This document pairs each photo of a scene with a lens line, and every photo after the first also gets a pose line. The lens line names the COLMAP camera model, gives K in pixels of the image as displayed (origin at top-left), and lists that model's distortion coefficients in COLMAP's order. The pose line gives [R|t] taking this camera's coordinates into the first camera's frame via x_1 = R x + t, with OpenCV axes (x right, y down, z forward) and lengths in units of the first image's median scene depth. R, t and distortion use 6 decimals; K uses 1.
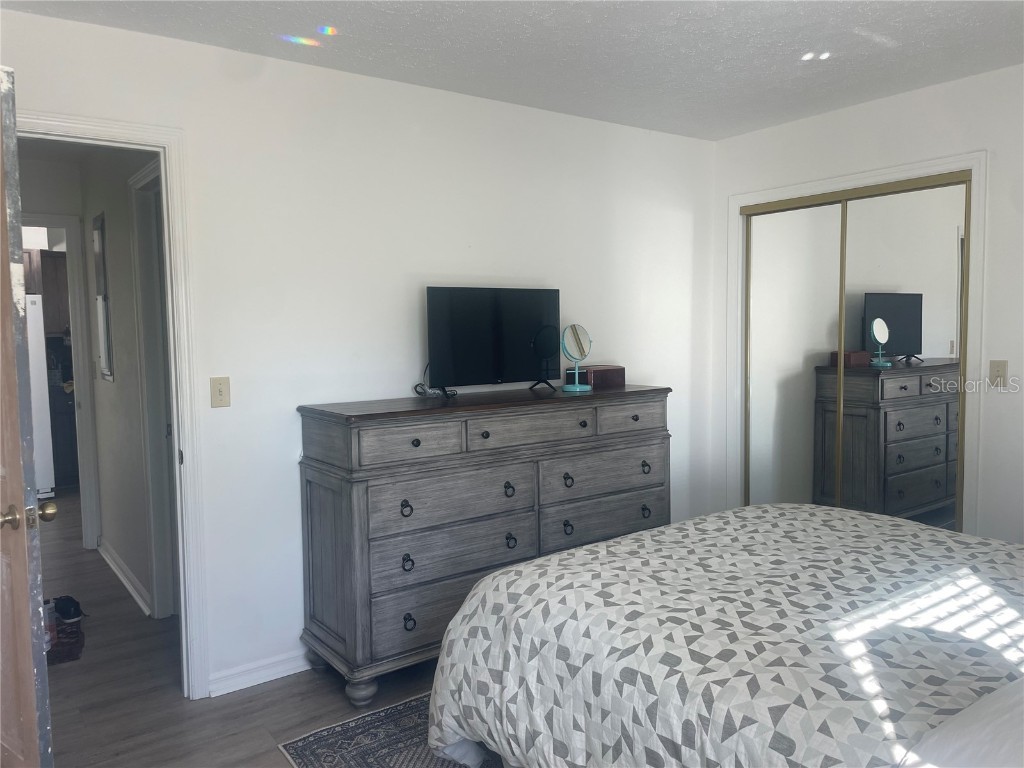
lens RADIAL K [[774.6, 0, 519.2], [0, 774.6, 381.3], [0, 0, 1]] dist [0.063302, -0.060043]
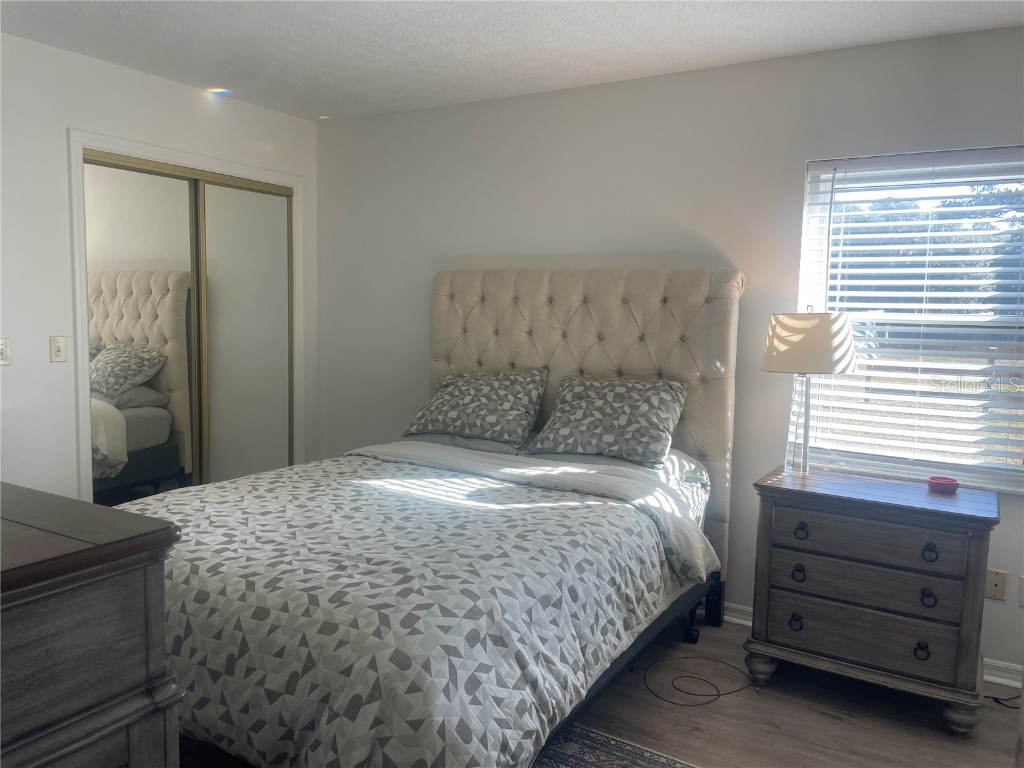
lens RADIAL K [[774.6, 0, 513.2], [0, 774.6, 381.9], [0, 0, 1]] dist [0.063302, -0.060043]
pose [[-0.392388, -0.083880, 0.915967, -0.765373], [0.055743, 0.991834, 0.114707, -0.071353], [-0.918109, 0.096068, -0.384508, 1.219355]]
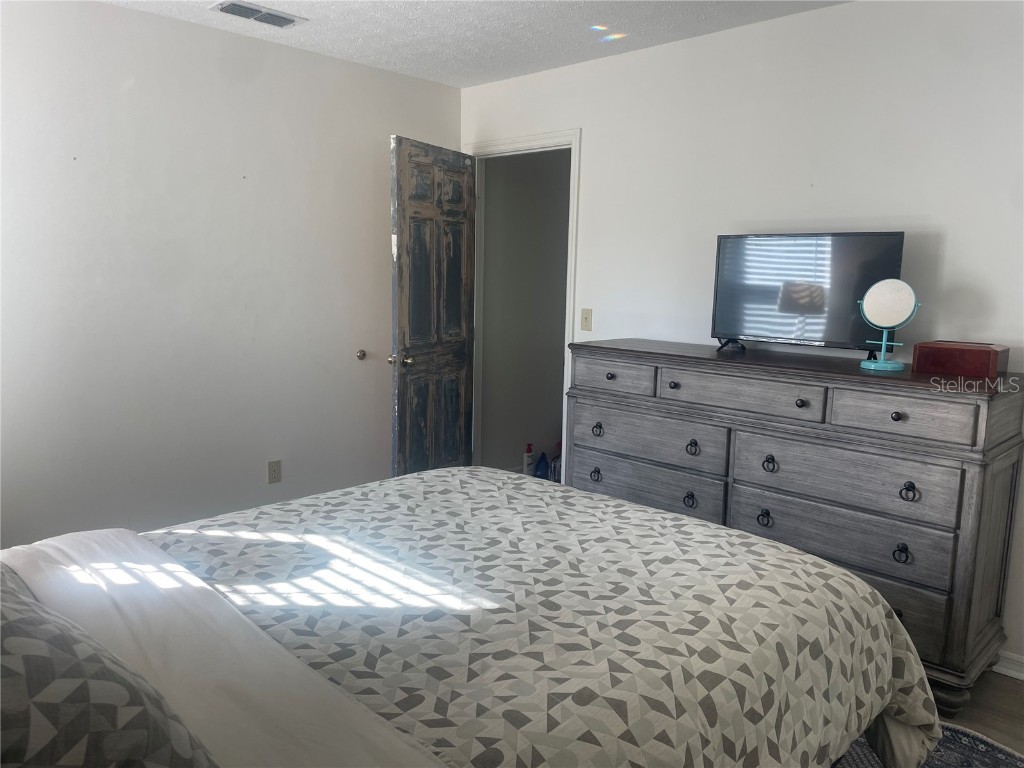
lens RADIAL K [[774.6, 0, 521.4], [0, 774.6, 379.1], [0, 0, 1]] dist [0.063302, -0.060043]
pose [[0.168351, 0.152575, -0.973847, 1.244187], [-0.100159, 0.985483, 0.137083, -0.078568], [0.980625, 0.074462, 0.181189, 0.857963]]
